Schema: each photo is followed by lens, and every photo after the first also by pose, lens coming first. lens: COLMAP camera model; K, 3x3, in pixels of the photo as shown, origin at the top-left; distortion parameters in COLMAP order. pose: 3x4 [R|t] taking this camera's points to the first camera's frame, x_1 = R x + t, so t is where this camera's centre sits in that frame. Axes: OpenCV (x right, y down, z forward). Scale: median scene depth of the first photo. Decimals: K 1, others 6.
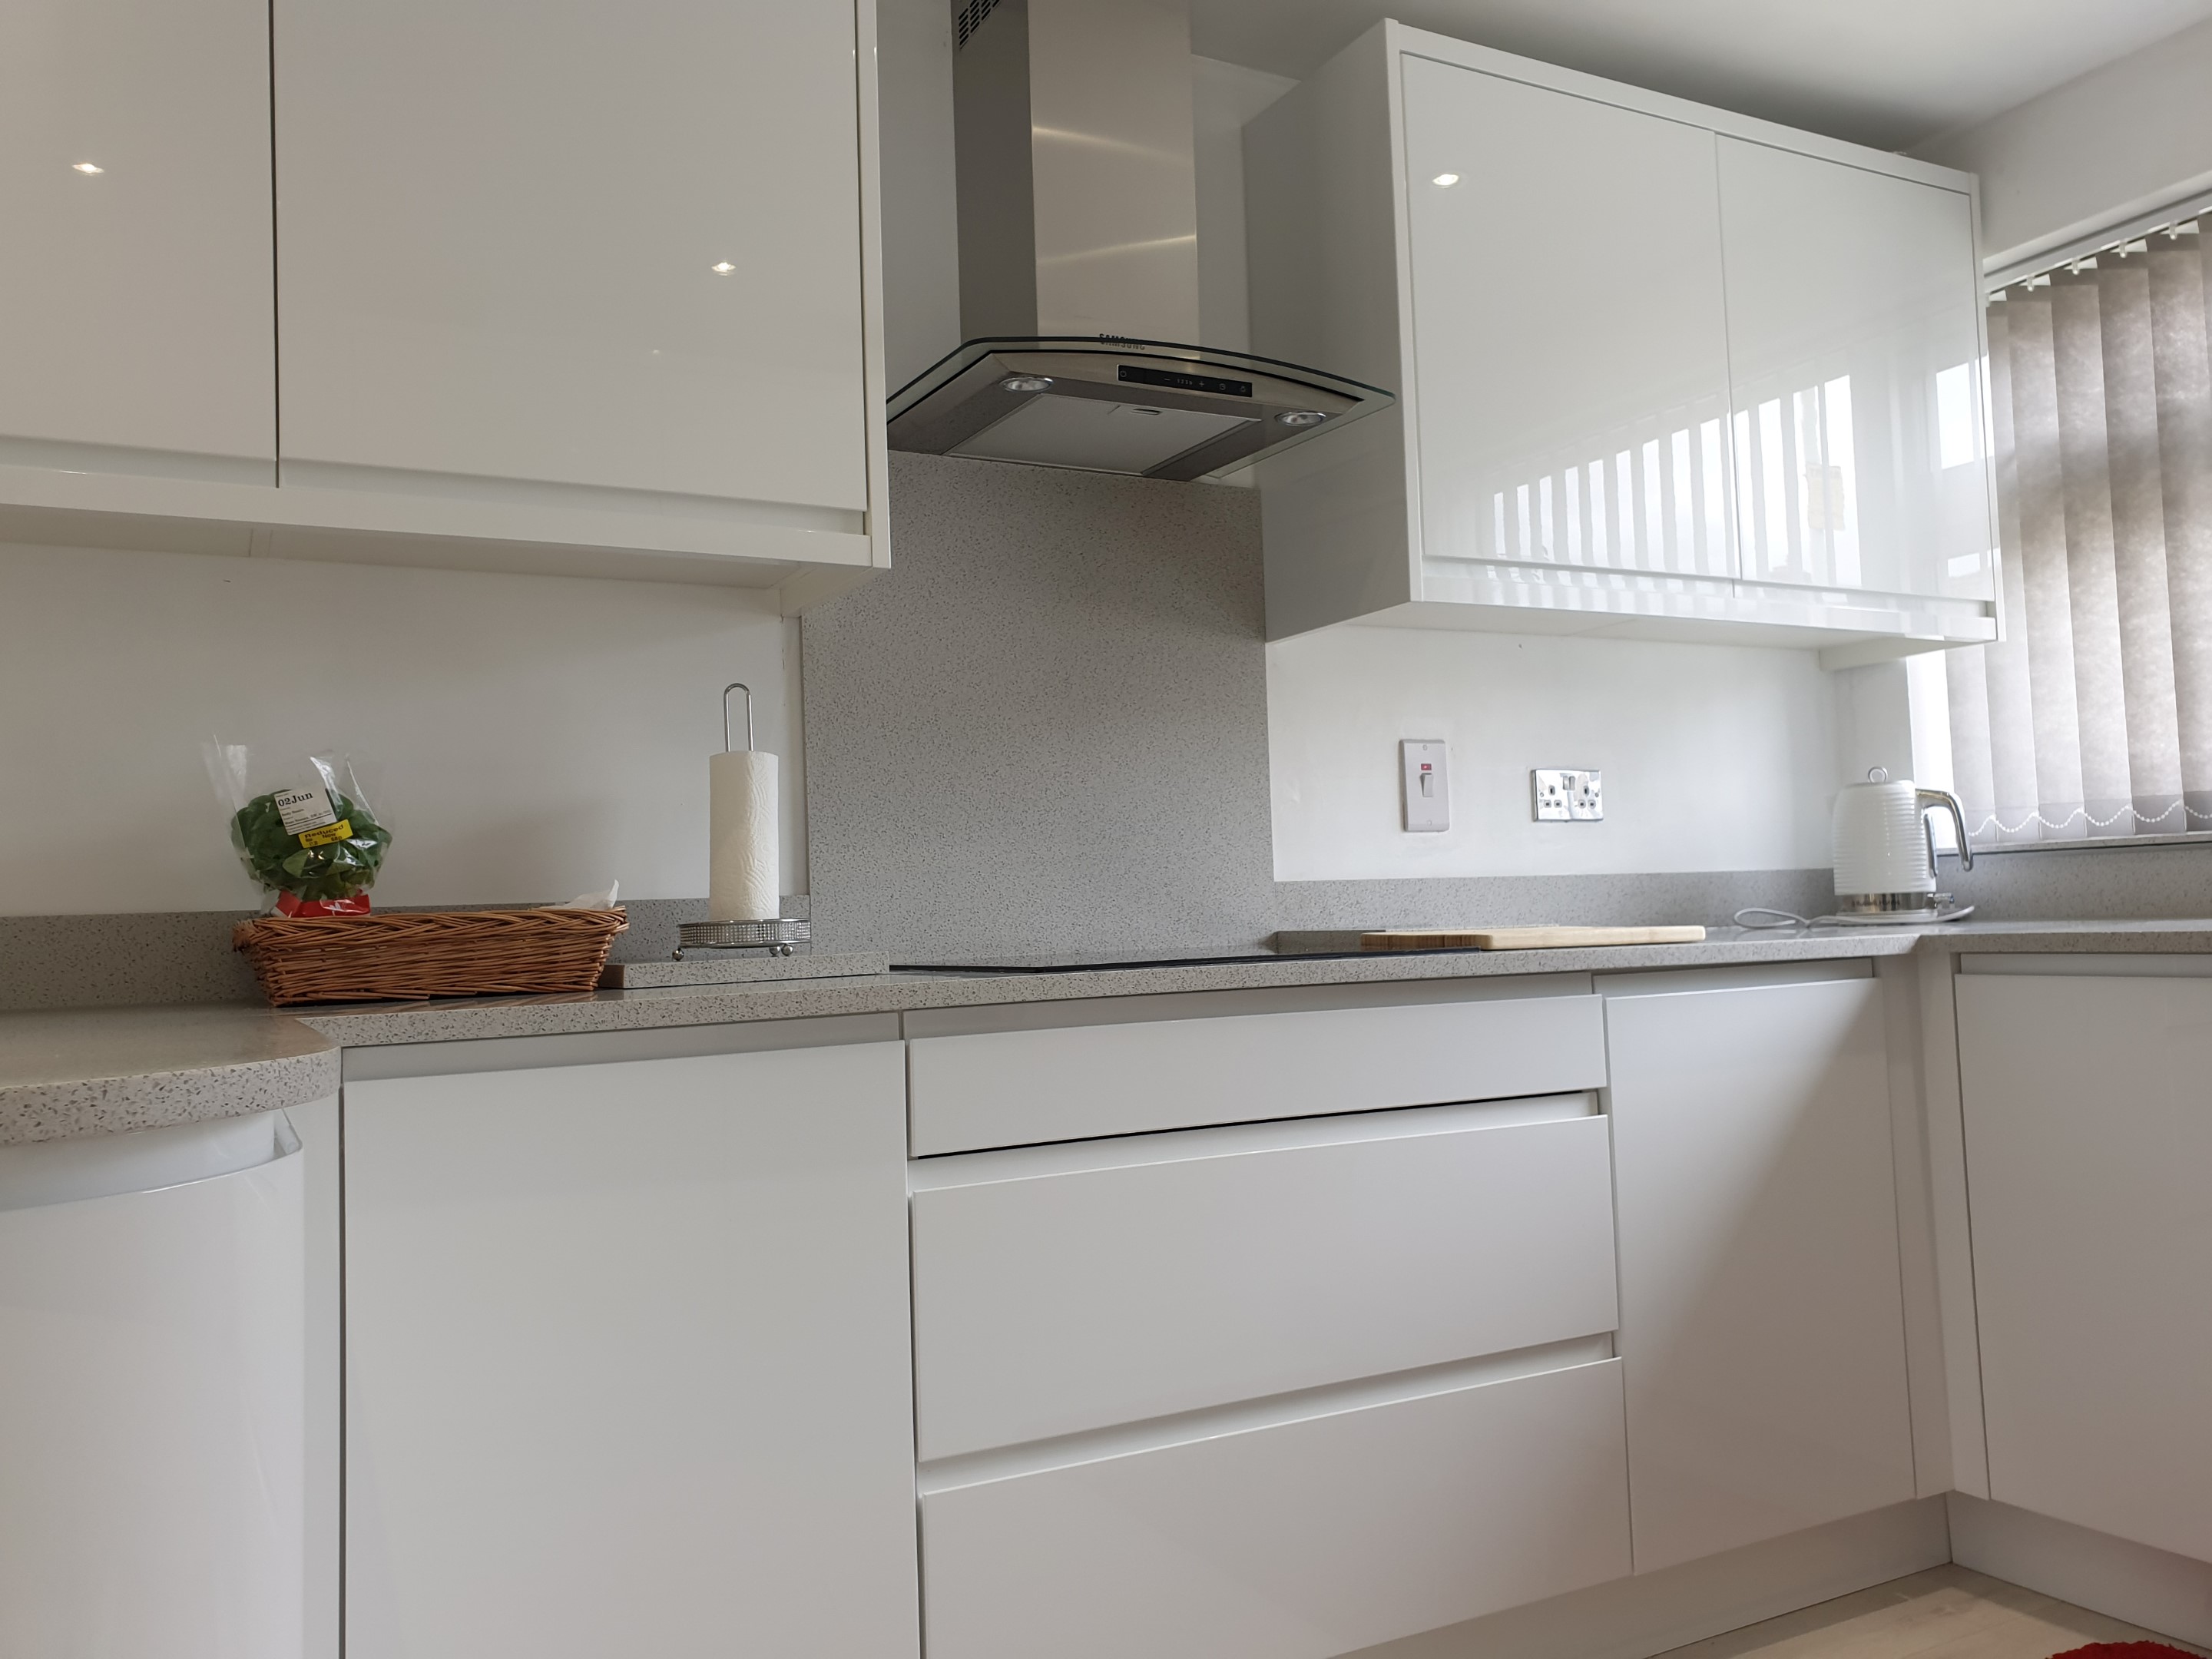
lens RADIAL K [[1702.3, 0, 1114.7], [0, 1702.3, 828.2], [0, 0, 1]] dist [0.048650, -0.037751]
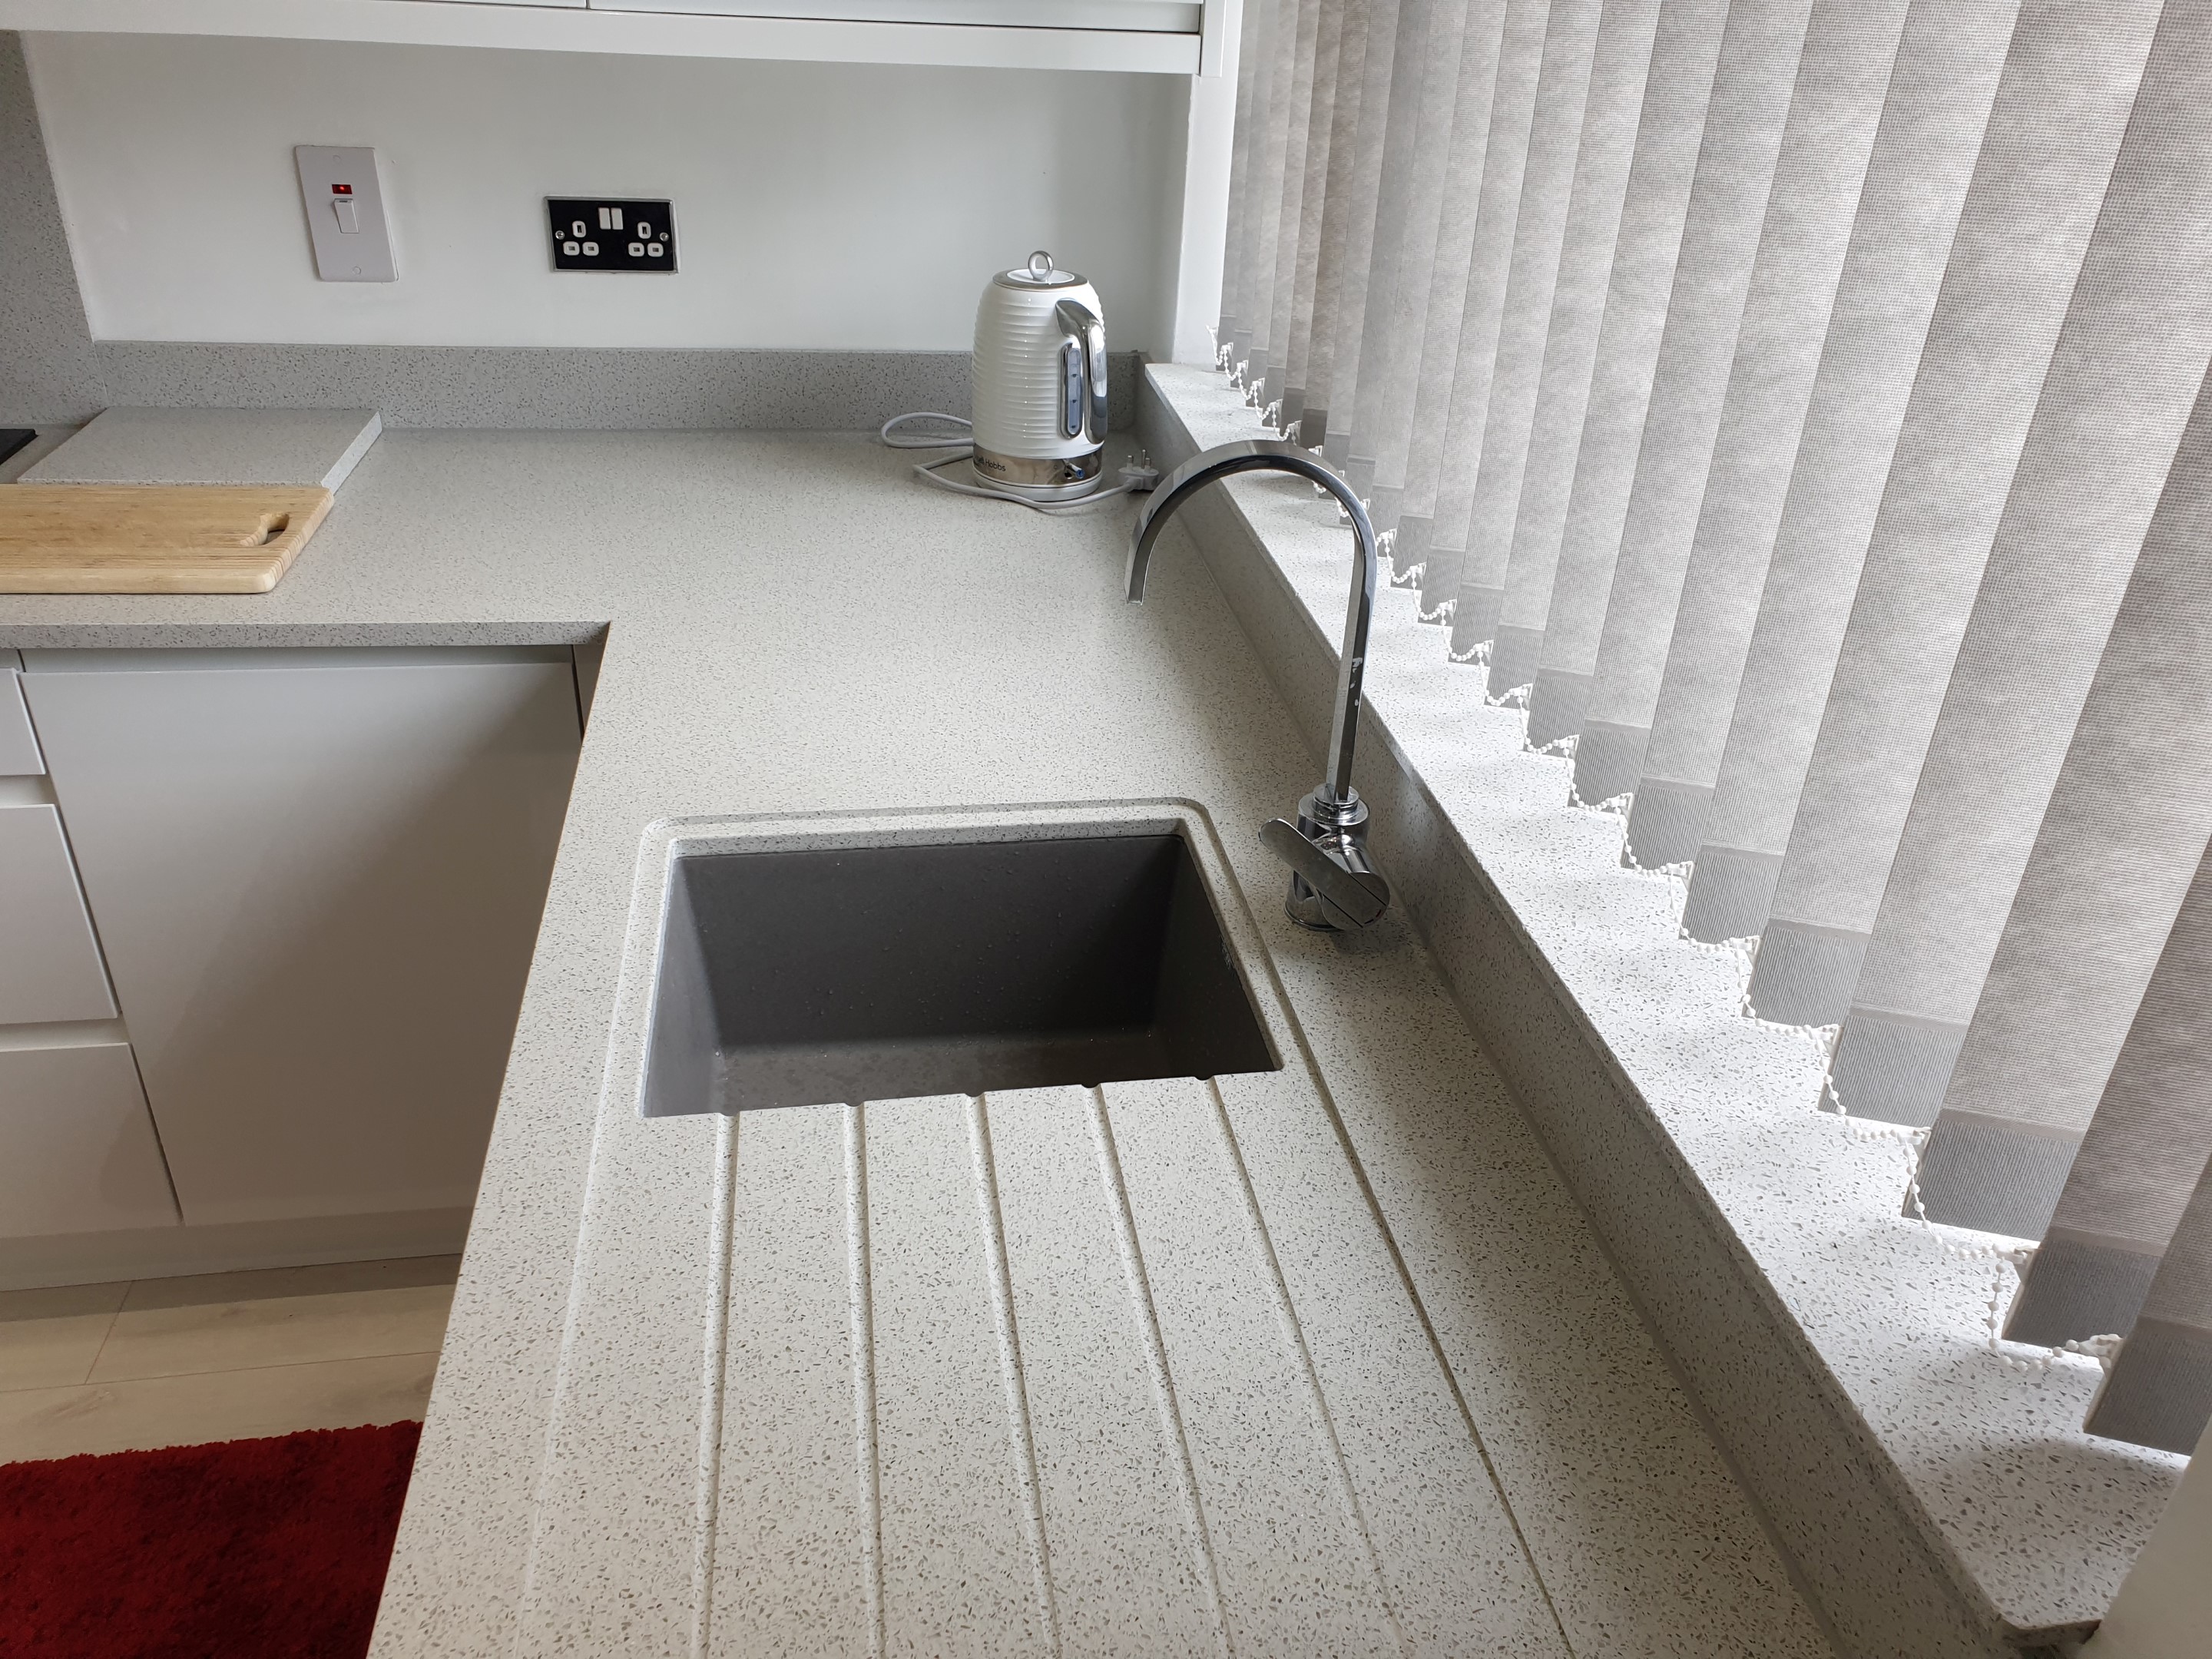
lens RADIAL K [[1702.3, 0, 1124.8], [0, 1702.3, 859.4], [0, 0, 1]] dist [0.048650, -0.037751]
pose [[0.944906, 0.231913, -0.231016, 0.821360], [-0.067888, 0.829229, 0.554771, -0.255837], [0.320224, -0.508523, 0.799288, 0.426749]]
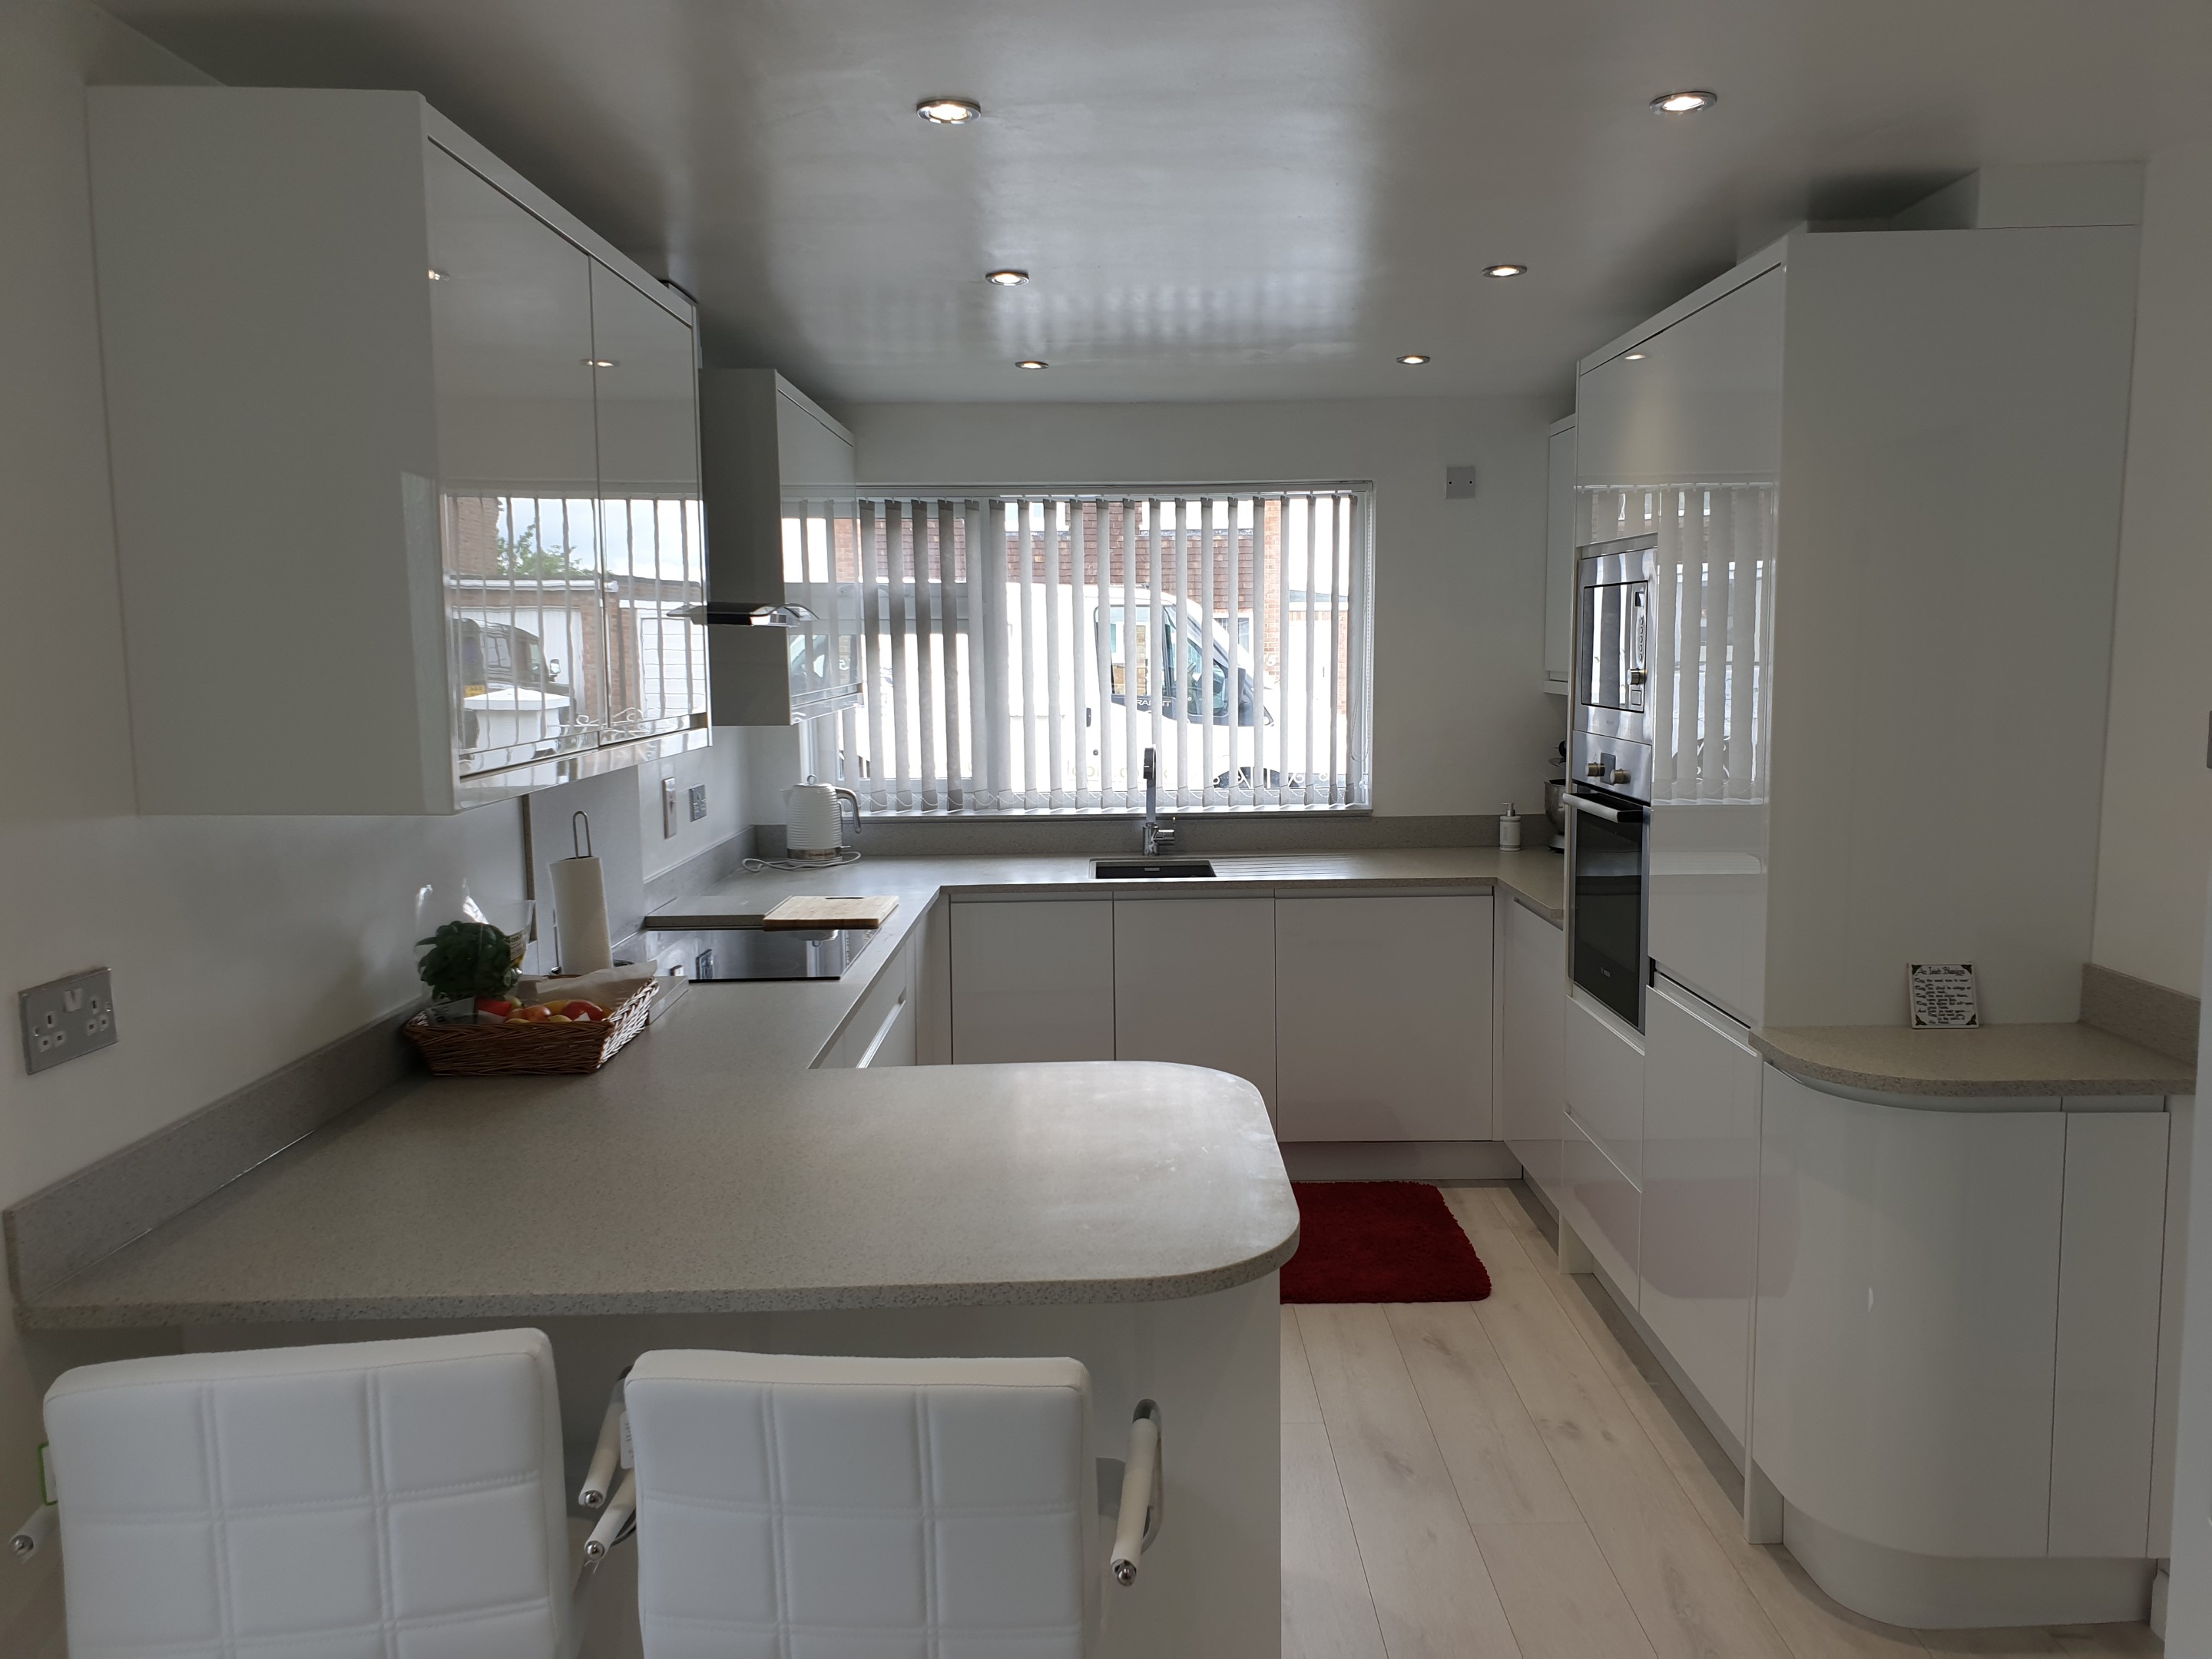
lens RADIAL K [[1702.3, 0, 1117.9], [0, 1702.3, 831.9], [0, 0, 1]] dist [0.048650, -0.037751]
pose [[0.466495, -0.071567, 0.881624, -1.133490], [-0.049437, 0.993054, 0.106771, -0.214160], [-0.883141, -0.093393, 0.459716, -0.092104]]
